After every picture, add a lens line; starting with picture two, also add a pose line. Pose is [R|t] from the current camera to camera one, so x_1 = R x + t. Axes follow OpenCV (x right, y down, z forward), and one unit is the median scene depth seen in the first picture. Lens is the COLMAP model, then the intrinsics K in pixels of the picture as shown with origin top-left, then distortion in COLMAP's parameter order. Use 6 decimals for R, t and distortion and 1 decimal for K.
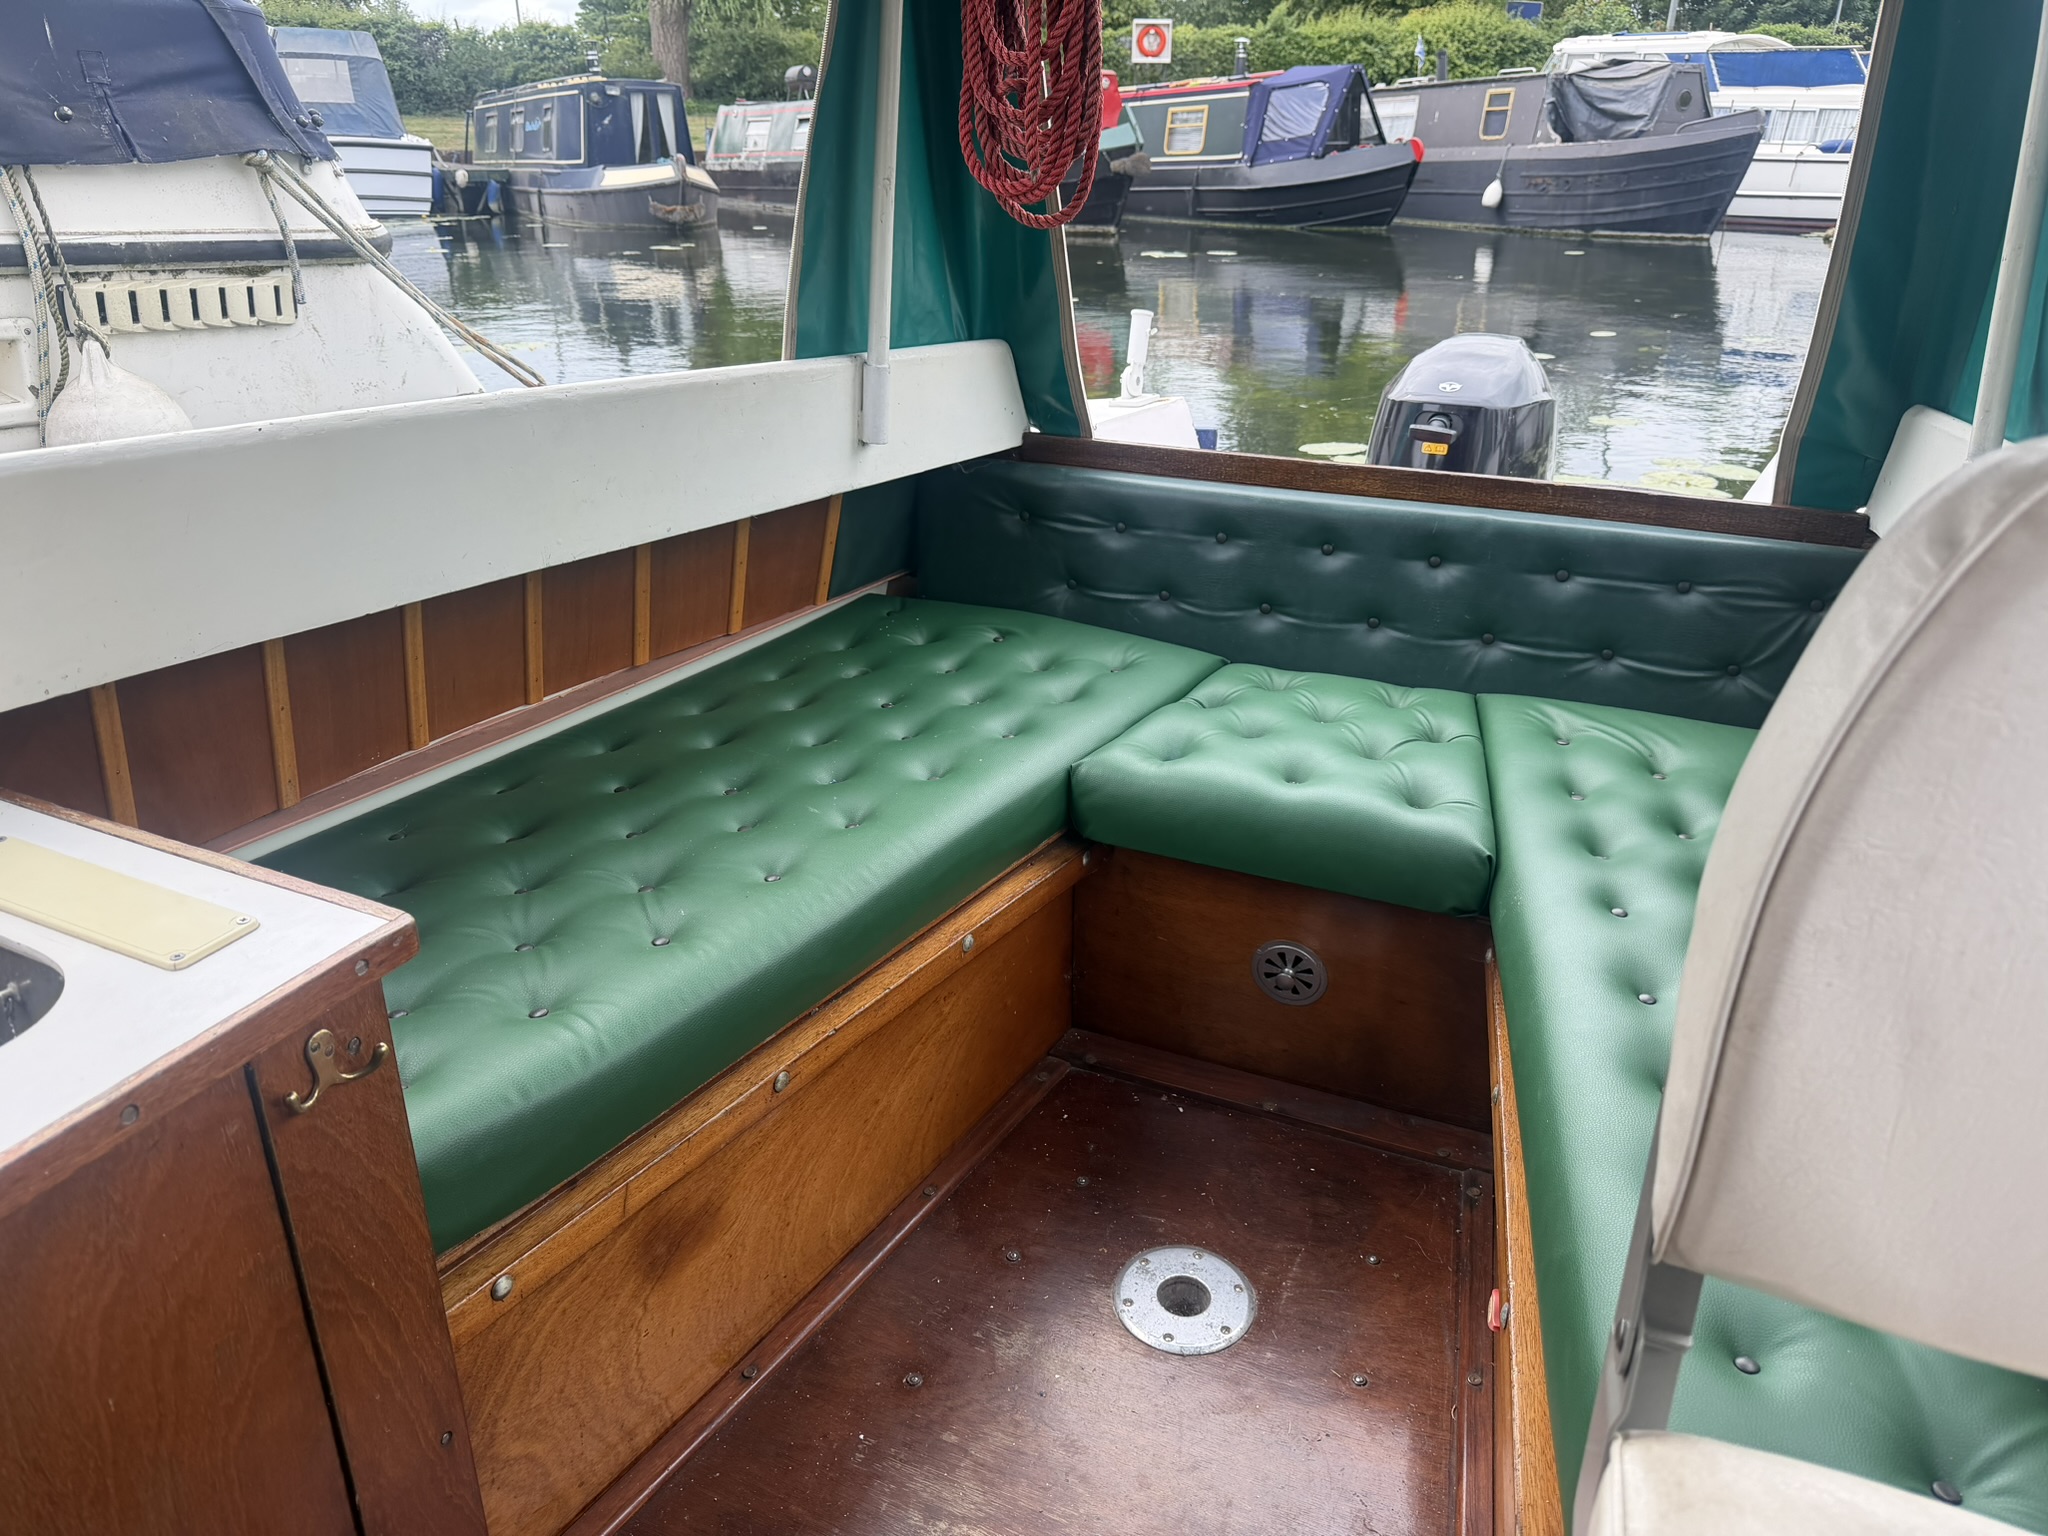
lens RADIAL K [[1449.8, 0, 1019.0], [0, 1449.8, 764.4], [0, 0, 1]] dist [0.044728, -0.066090]
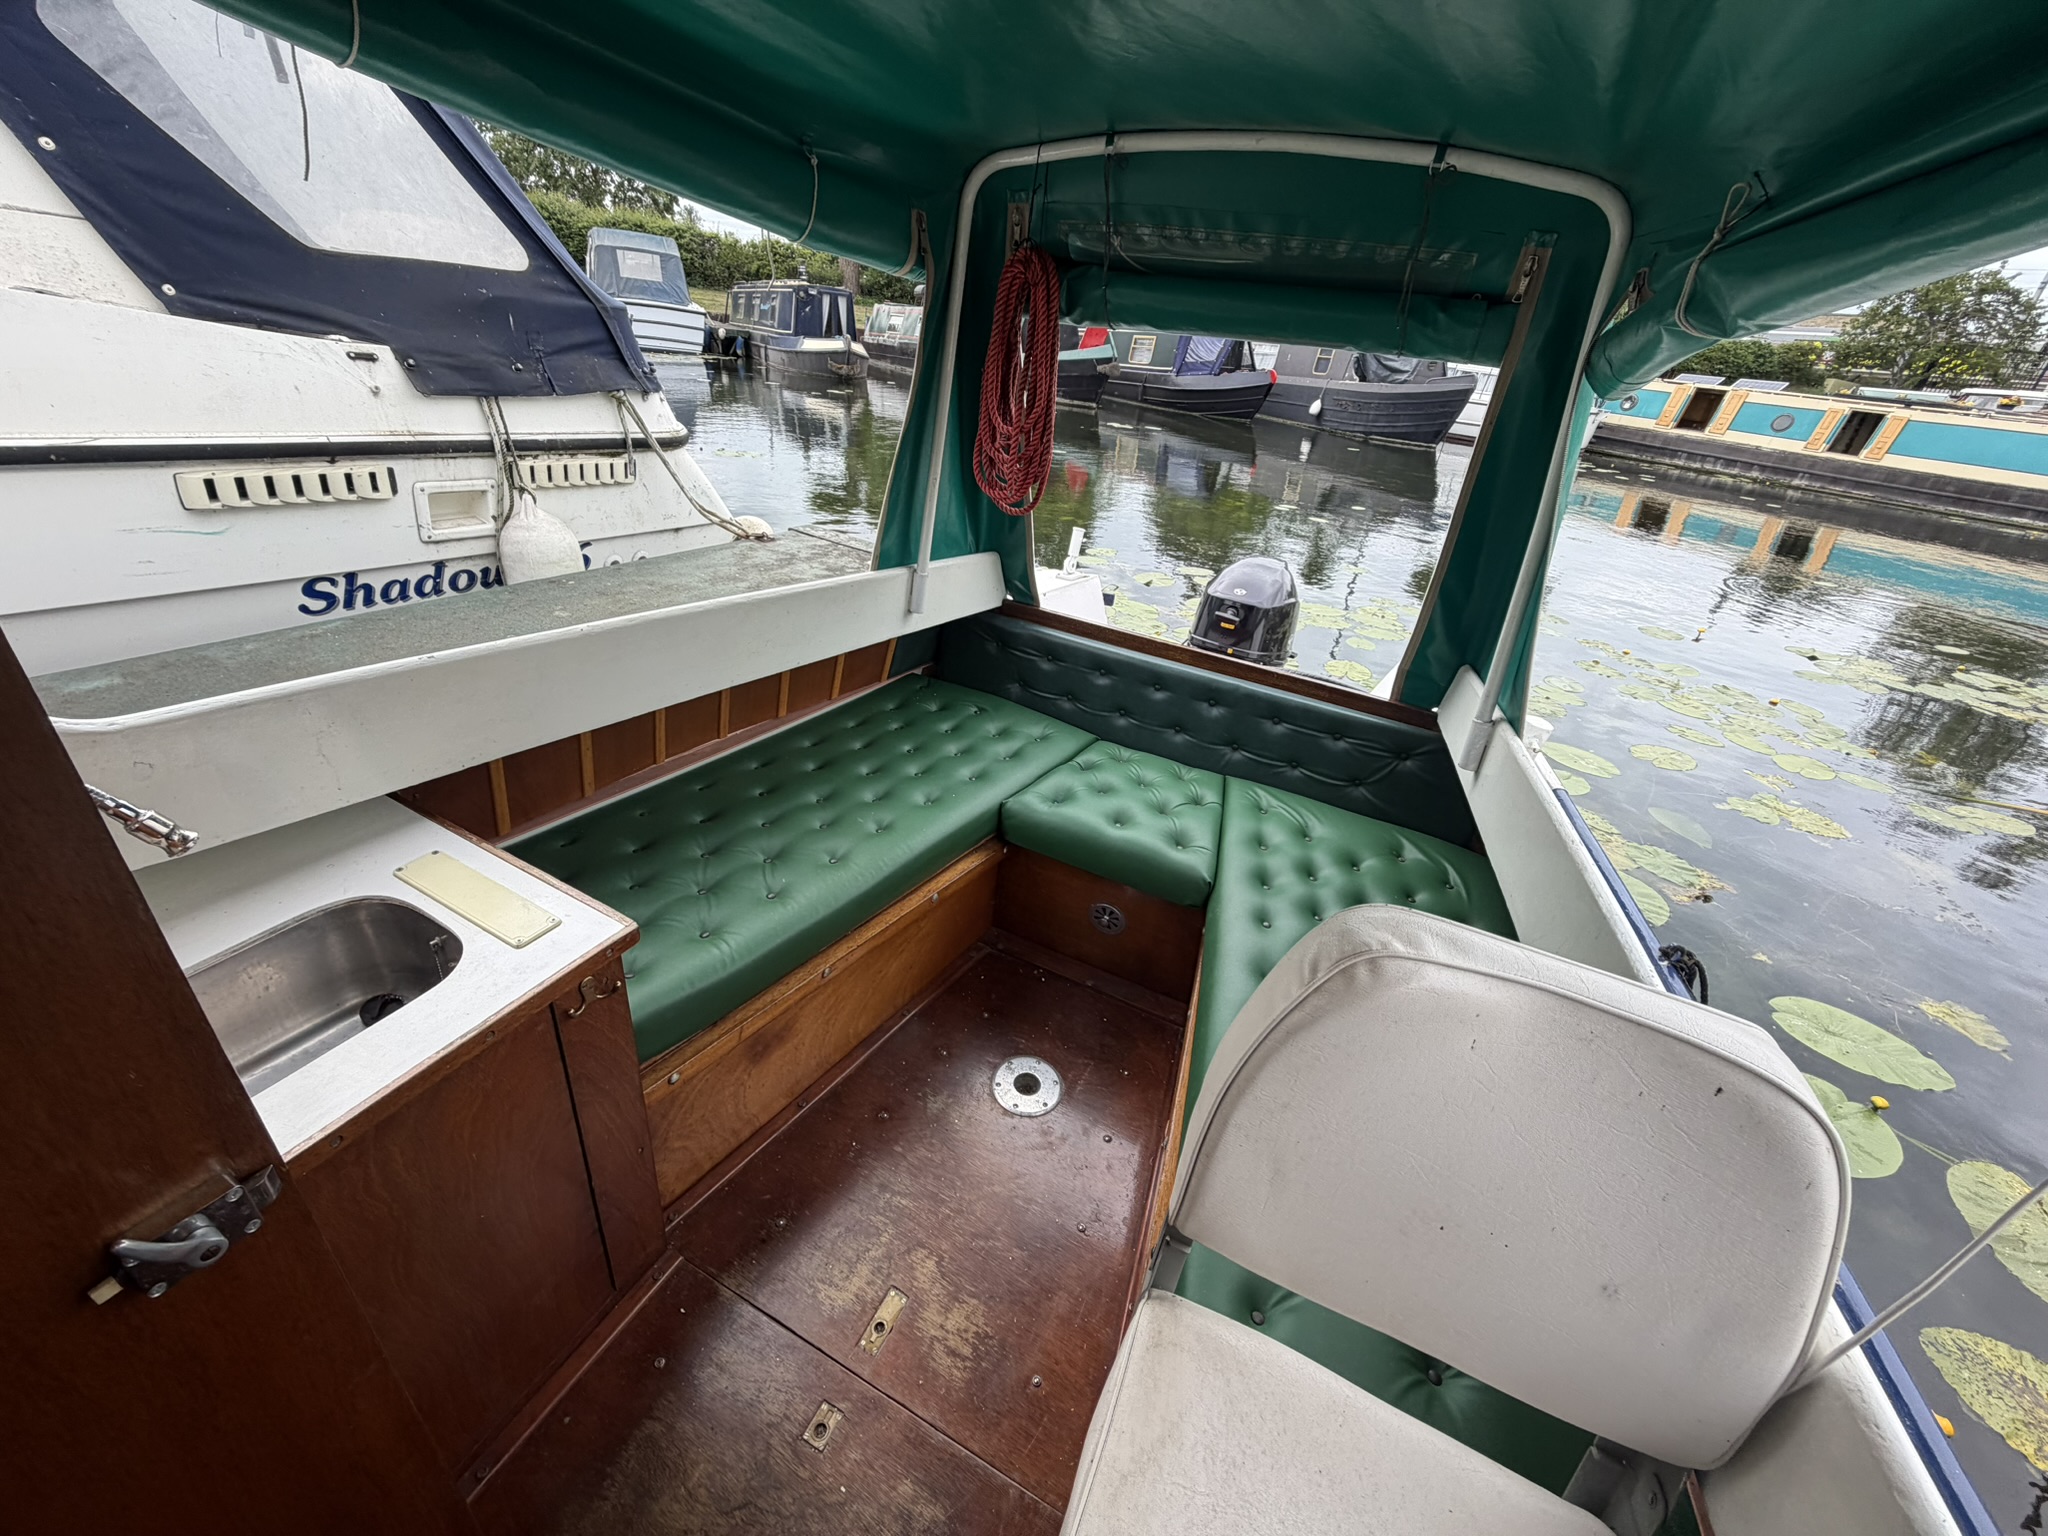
lens RADIAL K [[821.7, 0, 1009.9], [0, 821.7, 767.2], [0, 0, 1]] dist [-0.001181, -0.000064]
pose [[0.994517, 0.104386, 0.006307, 0.032916], [-0.104548, 0.991008, 0.083509, -0.126017], [0.002467, -0.083711, 0.996487, -0.054894]]
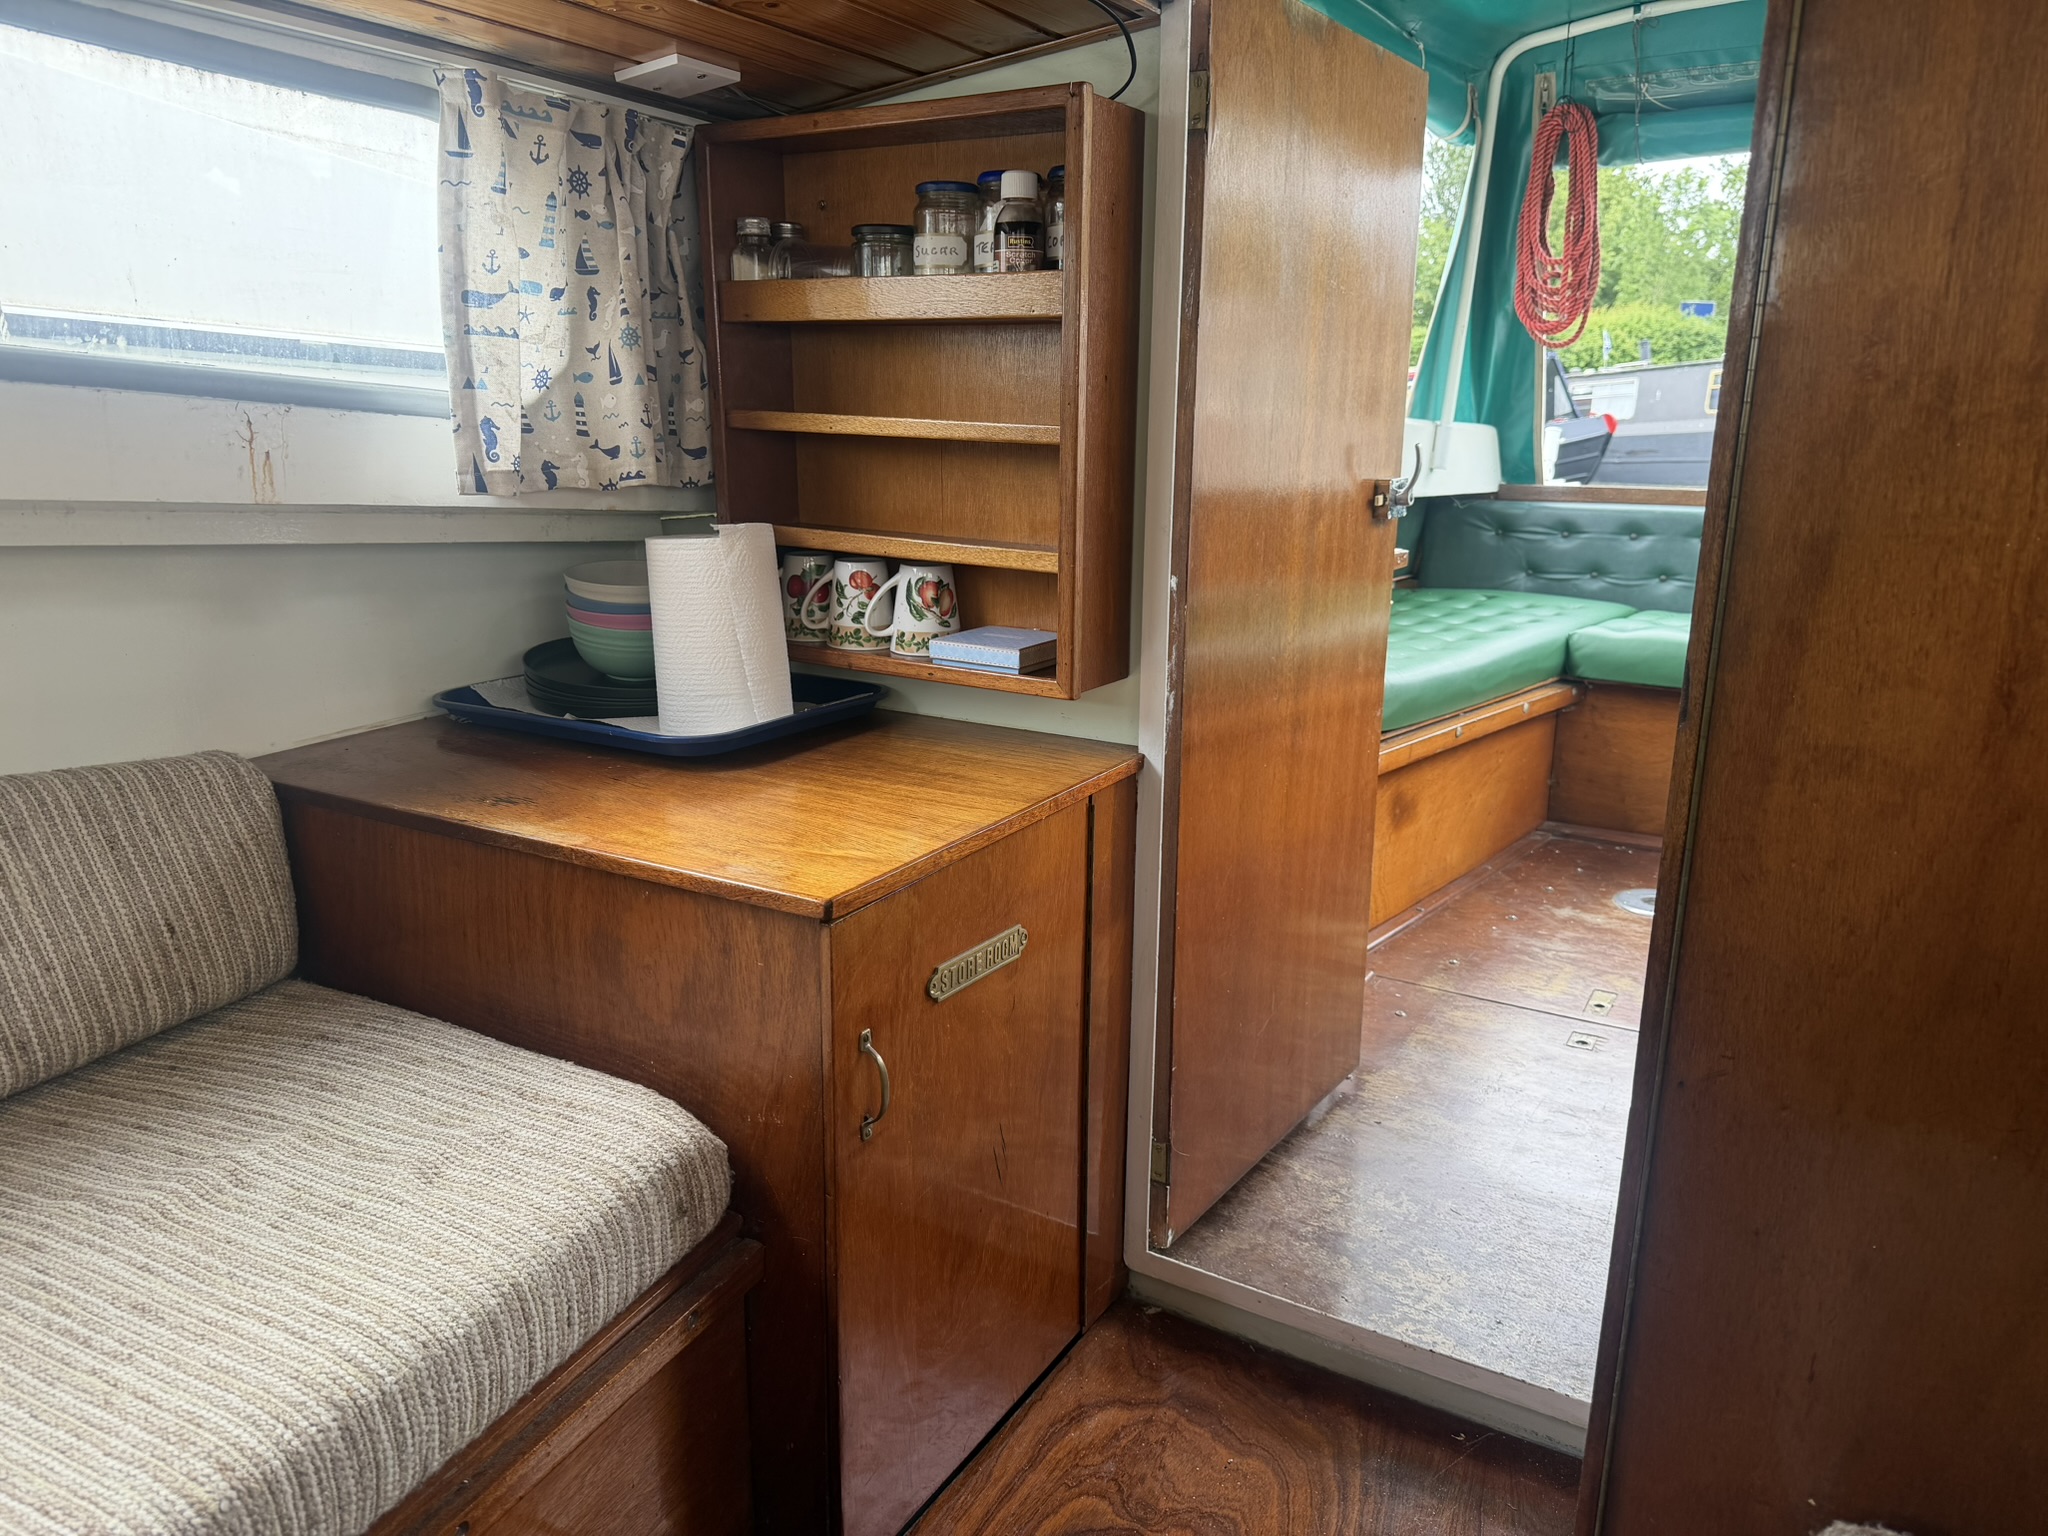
lens RADIAL K [[1449.8, 0, 982.0], [0, 1449.8, 774.7], [0, 0, 1]] dist [0.044728, -0.066090]
pose [[0.988854, 0.020642, -0.147454, -0.383164], [-0.045994, 0.984256, -0.170662, 0.478609], [0.141610, 0.175542, 0.974234, -0.755934]]
